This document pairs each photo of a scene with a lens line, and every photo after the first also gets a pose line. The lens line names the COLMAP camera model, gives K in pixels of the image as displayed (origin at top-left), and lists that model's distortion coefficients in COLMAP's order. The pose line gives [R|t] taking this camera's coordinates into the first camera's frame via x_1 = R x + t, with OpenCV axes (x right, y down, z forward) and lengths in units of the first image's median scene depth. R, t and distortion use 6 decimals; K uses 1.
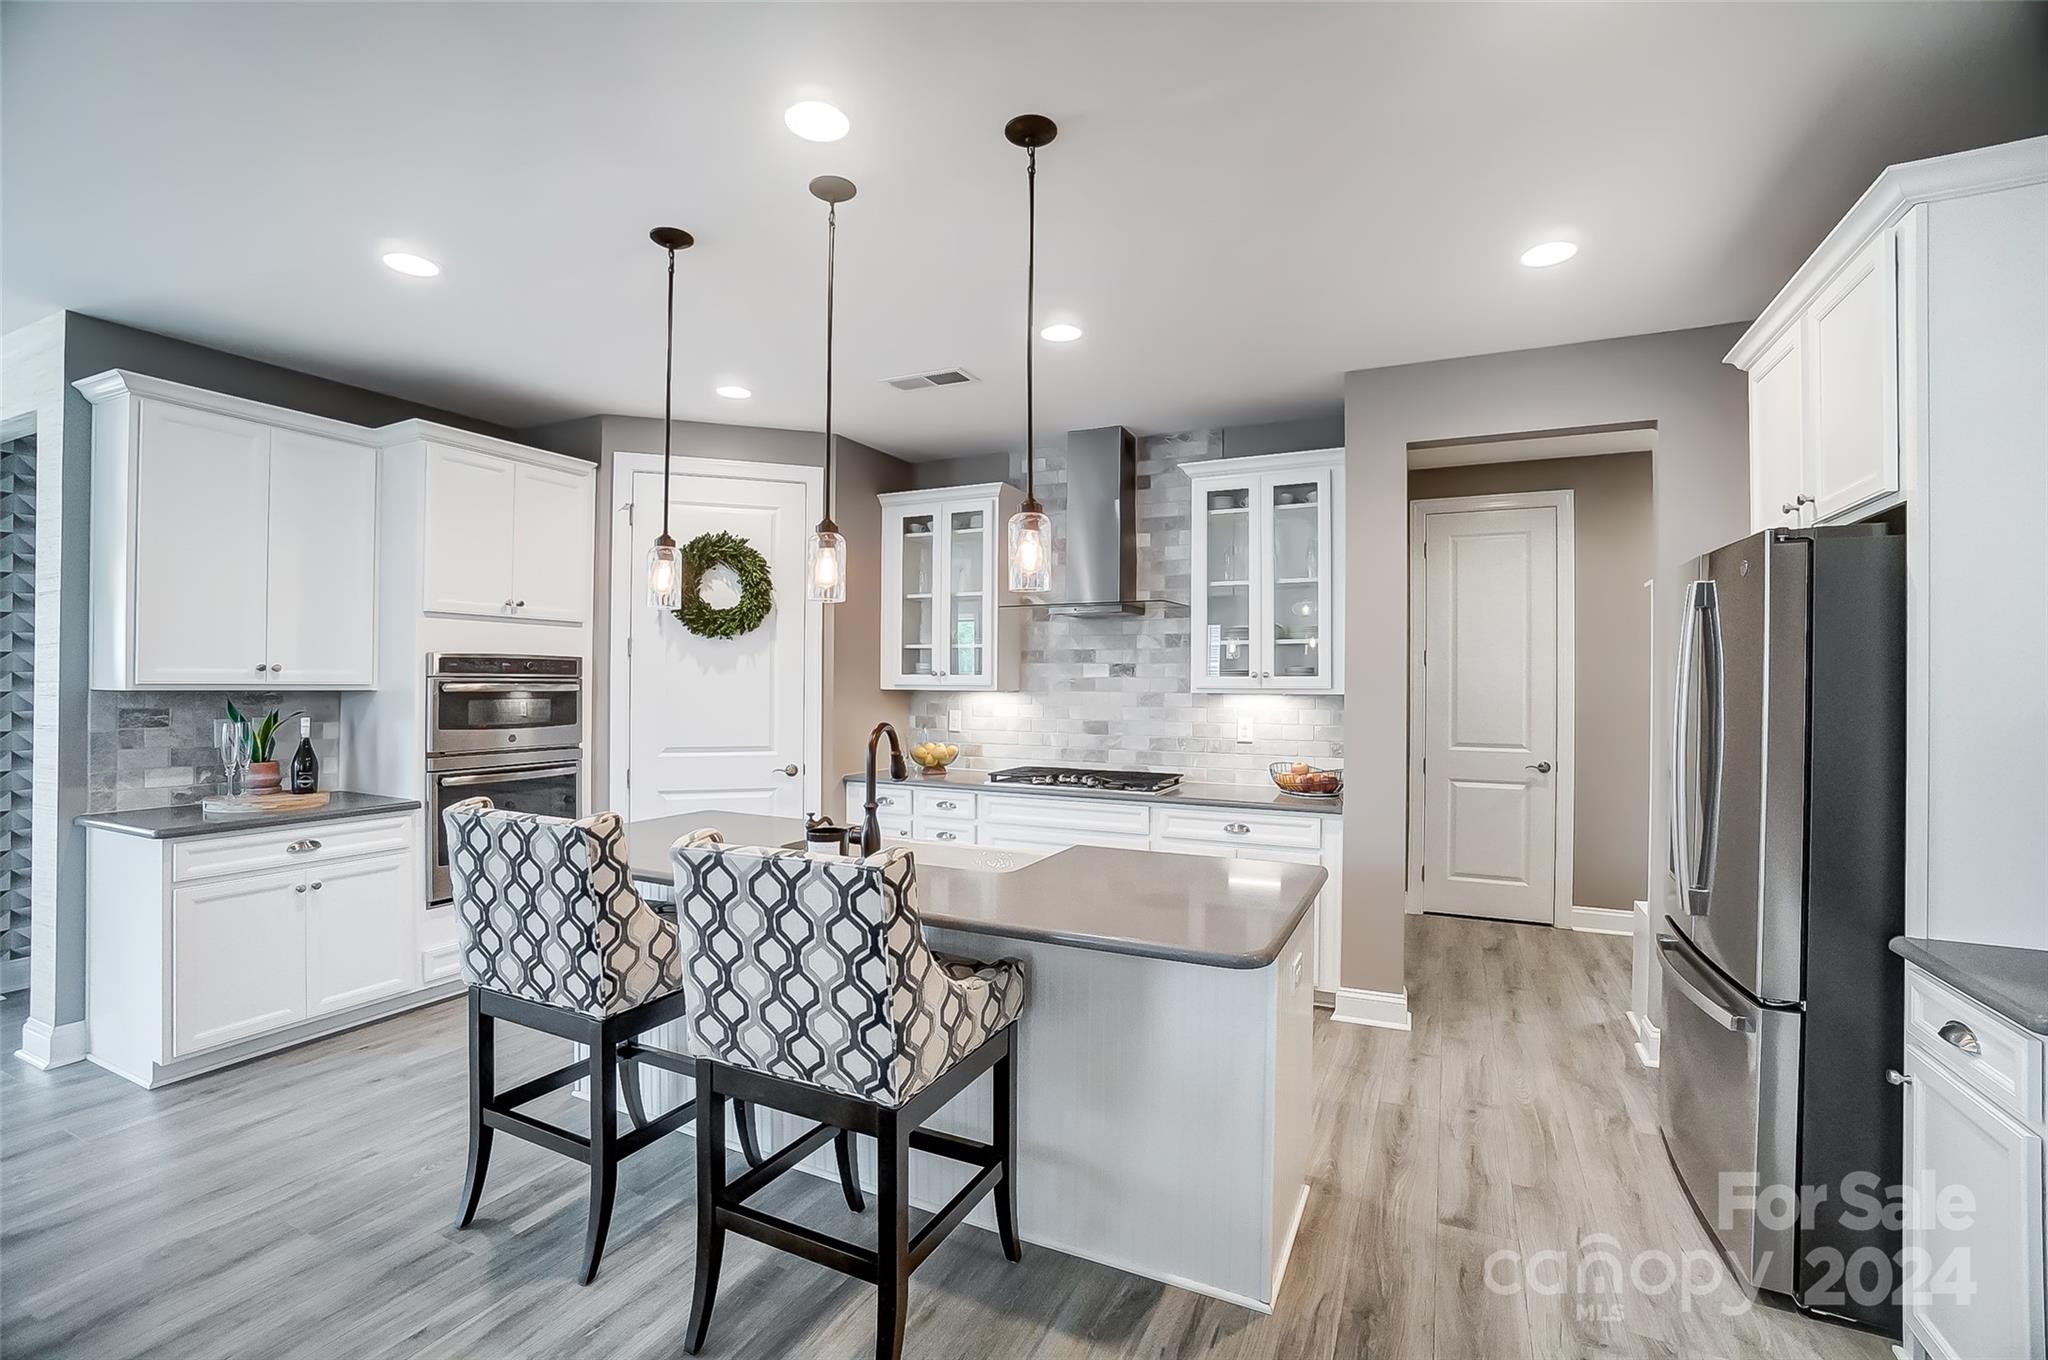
lens RADIAL K [[863.1, 0, 1024.0], [0, 863.1, 680.0], [0, 0, 1]] dist [-0.036975, 0.019584]
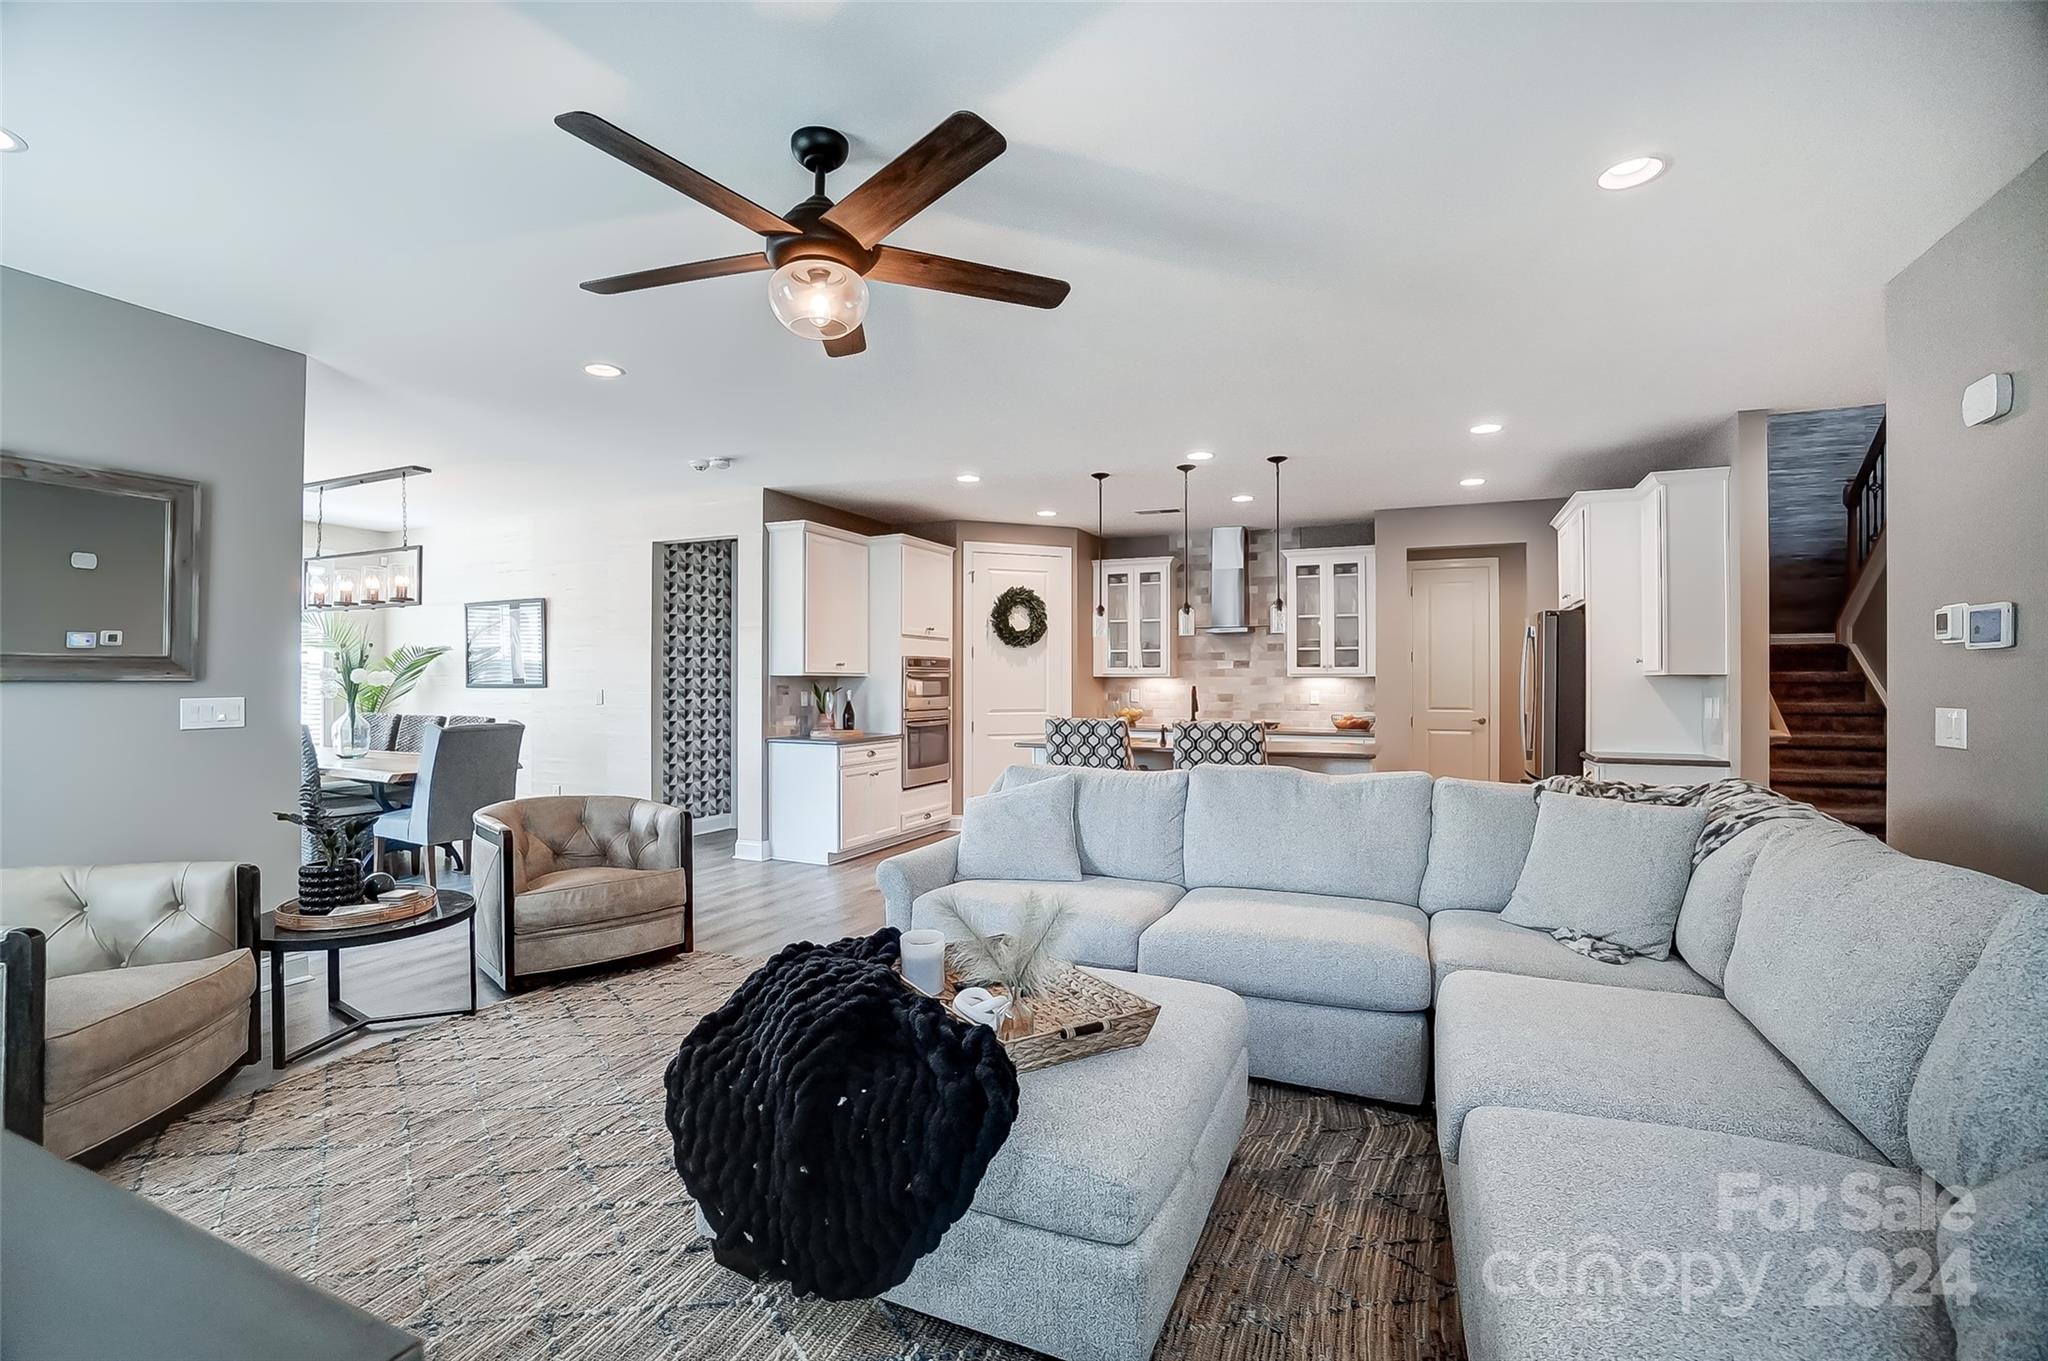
lens RADIAL K [[906.8, 0, 1024.0], [0, 906.8, 680.5], [0, 0, 1]] dist [-0.001167, -0.000120]
pose [[0.998649, -0.005216, 0.051705, -0.450359], [0.005160, 0.999986, 0.001213, 0.017617], [-0.051710, -0.000944, 0.998662, -0.862507]]
